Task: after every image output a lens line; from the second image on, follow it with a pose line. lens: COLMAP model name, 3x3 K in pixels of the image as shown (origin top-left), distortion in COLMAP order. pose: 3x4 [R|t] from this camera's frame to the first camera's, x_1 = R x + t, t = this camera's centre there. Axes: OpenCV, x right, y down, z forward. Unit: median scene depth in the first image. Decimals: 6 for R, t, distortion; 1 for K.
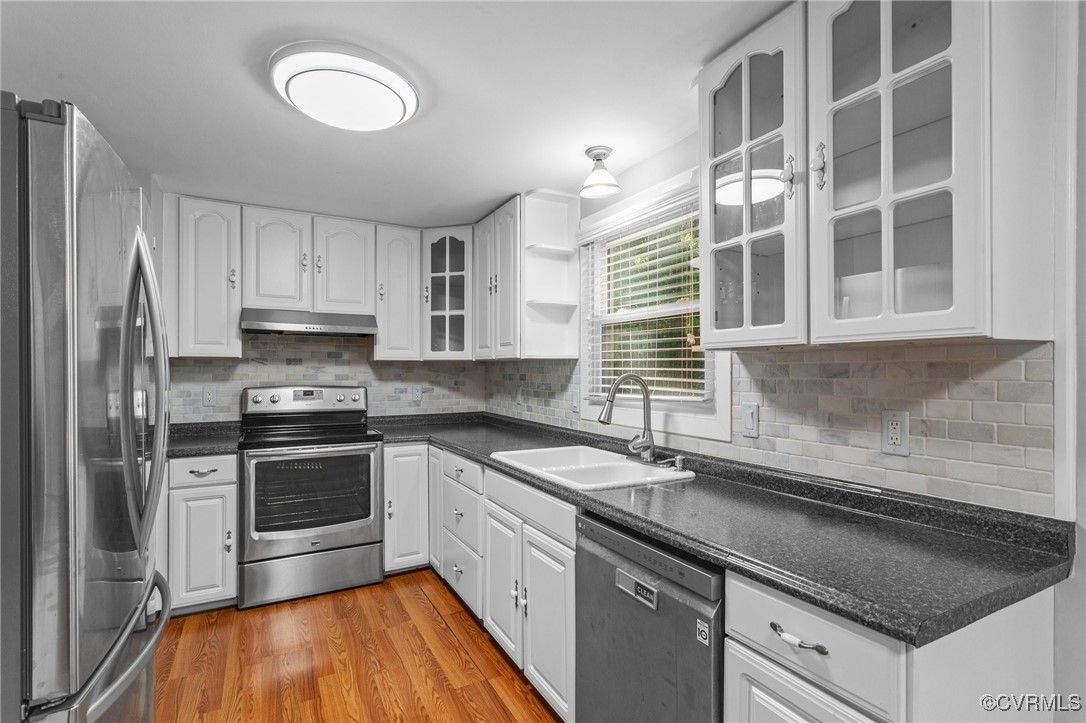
lens RADIAL K [[517.5, 0, 540.2], [0, 517.5, 367.1], [0, 0, 1]] dist [0.002114, 0.001886]
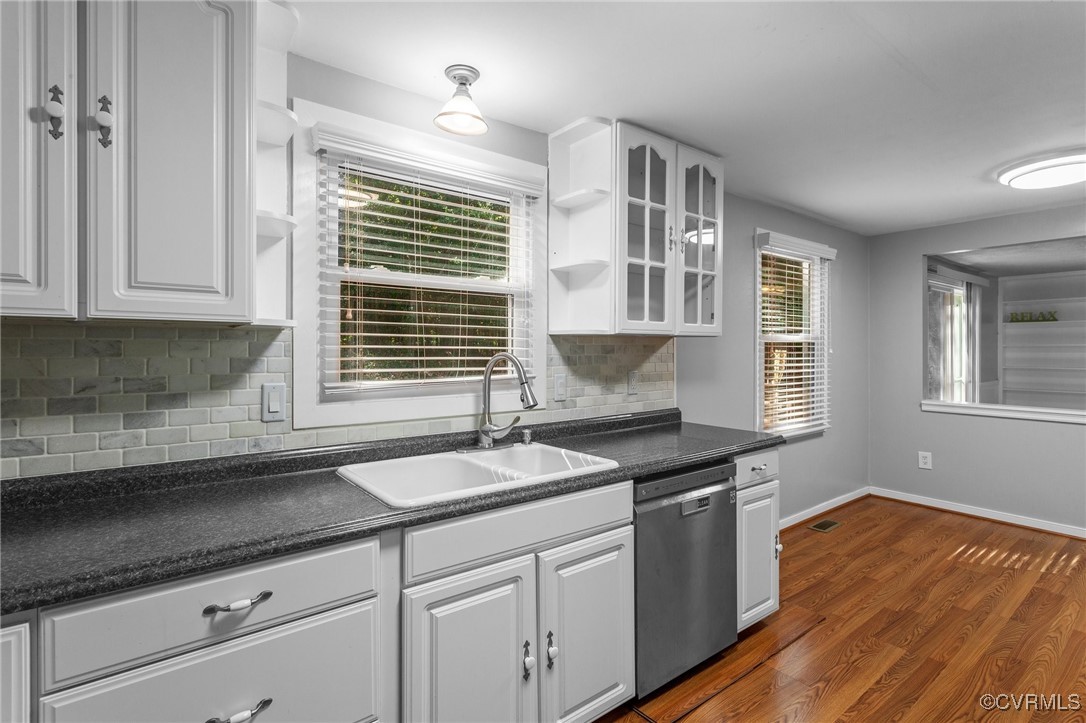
lens RADIAL K [[517.5, 0, 540.1], [0, 517.5, 354.3], [0, 0, 1]] dist [0.002114, 0.001886]
pose [[-0.157430, -0.007530, 0.987501, -0.848312], [-0.005626, 0.999962, 0.006728, 0.010663], [-0.987514, -0.004497, -0.157466, 1.238771]]
